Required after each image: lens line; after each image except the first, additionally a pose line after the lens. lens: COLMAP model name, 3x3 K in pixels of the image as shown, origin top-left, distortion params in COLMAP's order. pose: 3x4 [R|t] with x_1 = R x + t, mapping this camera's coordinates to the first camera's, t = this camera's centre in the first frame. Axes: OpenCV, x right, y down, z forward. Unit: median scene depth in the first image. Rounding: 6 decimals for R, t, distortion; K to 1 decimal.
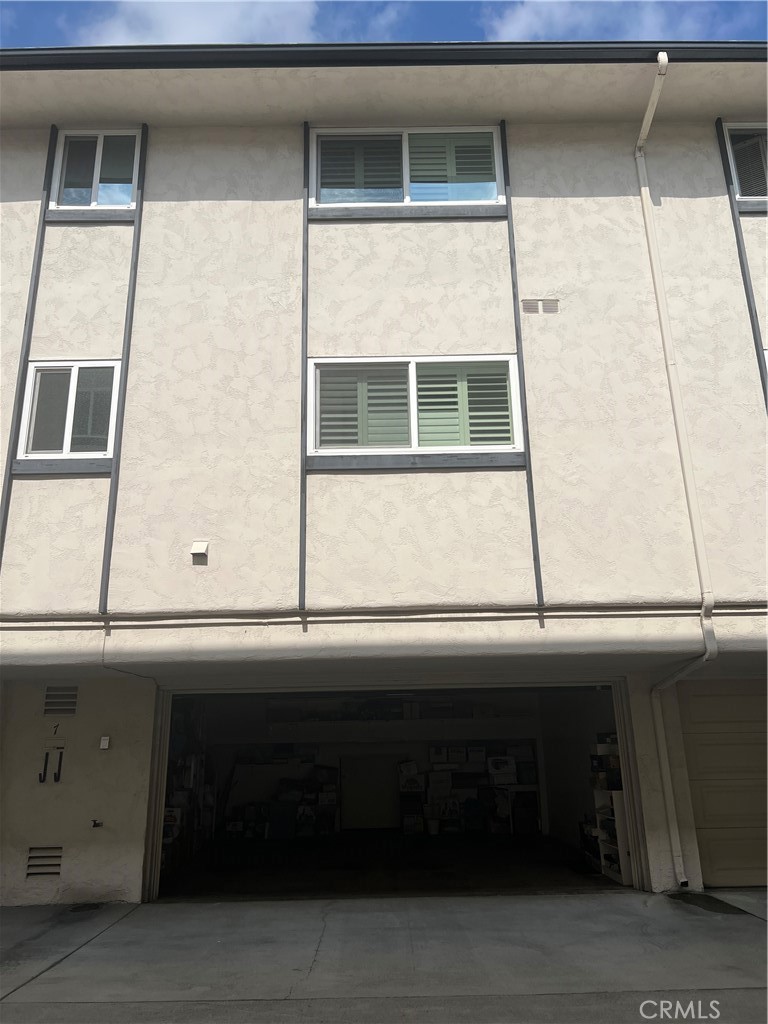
lens RADIAL K [[772.9, 0, 382.2], [0, 772.9, 510.9], [0, 0, 1]] dist [0.035421, -0.035691]
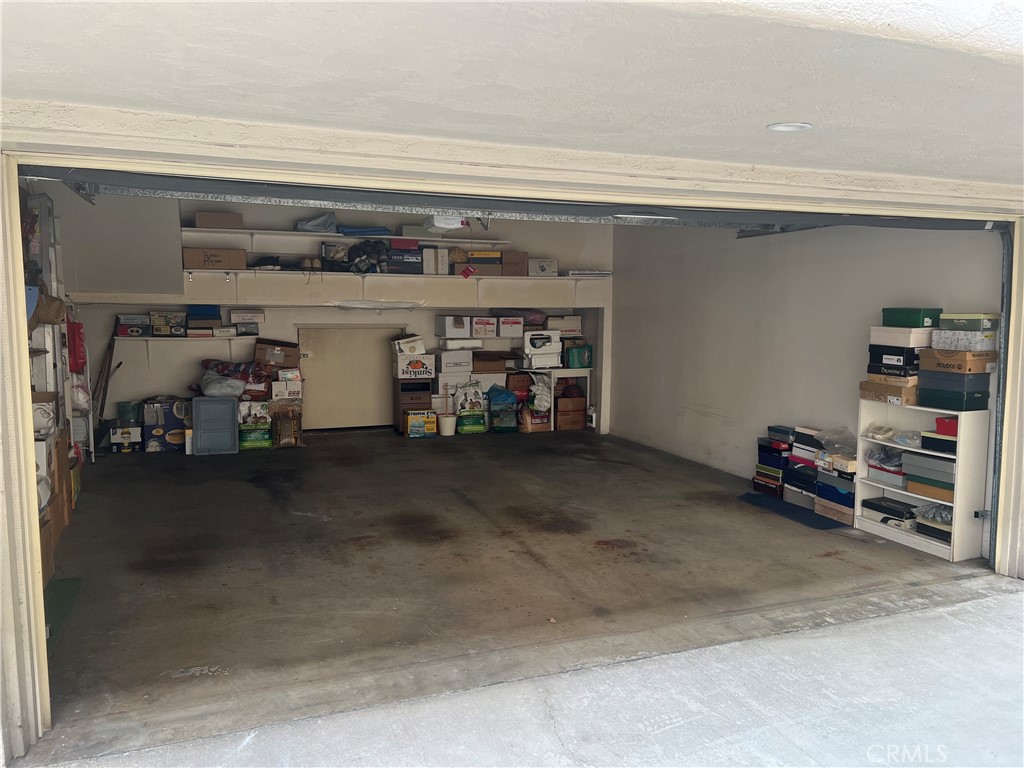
lens RADIAL K [[772.9, 0, 514.4], [0, 772.9, 380.9], [0, 0, 1]] dist [0.035421, -0.035691]
pose [[0.934317, -0.010246, 0.356296, -0.121180], [-0.126971, 0.924449, 0.359544, 0.111687], [-0.333061, -0.381167, 0.862428, 0.392151]]
